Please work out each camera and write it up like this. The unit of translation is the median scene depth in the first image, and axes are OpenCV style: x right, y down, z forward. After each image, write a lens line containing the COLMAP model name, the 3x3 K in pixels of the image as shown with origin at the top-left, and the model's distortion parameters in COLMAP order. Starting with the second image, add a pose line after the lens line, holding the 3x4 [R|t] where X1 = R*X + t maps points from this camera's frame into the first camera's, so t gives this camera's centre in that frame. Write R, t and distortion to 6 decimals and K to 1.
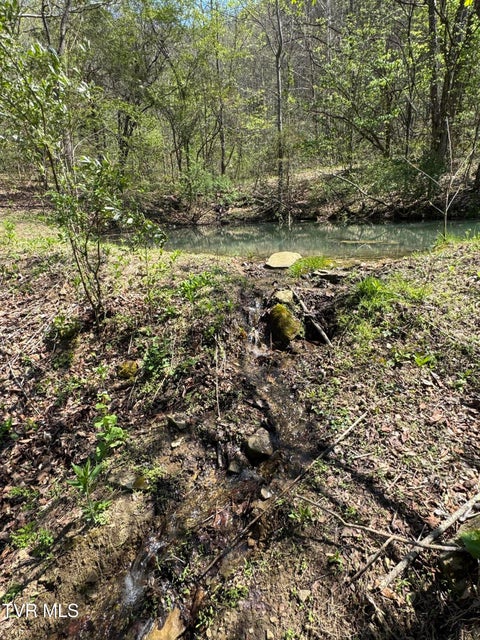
lens RADIAL K [[339.0, 0, 241.0], [0, 339.0, 318.4], [0, 0, 1]] dist [0.001099, -0.000036]
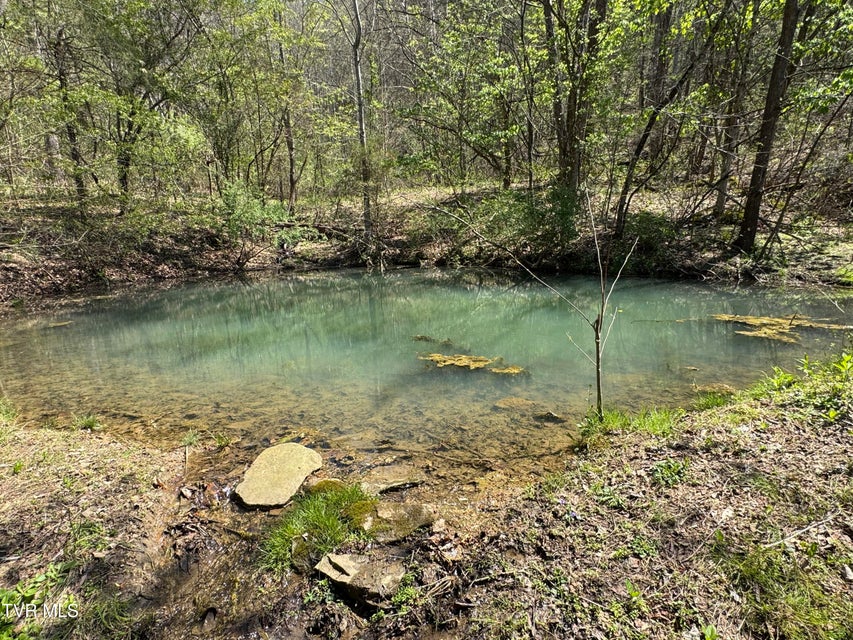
lens RADIAL K [[451.8, 0, 424.5], [0, 451.8, 321.5], [0, 0, 1]] dist [0.001099, -0.000036]
pose [[0.981105, -0.022994, 0.192105, 0.046815], [0.044067, 0.993373, -0.106155, -0.069439], [-0.188391, 0.112614, 0.975616, 0.082192]]
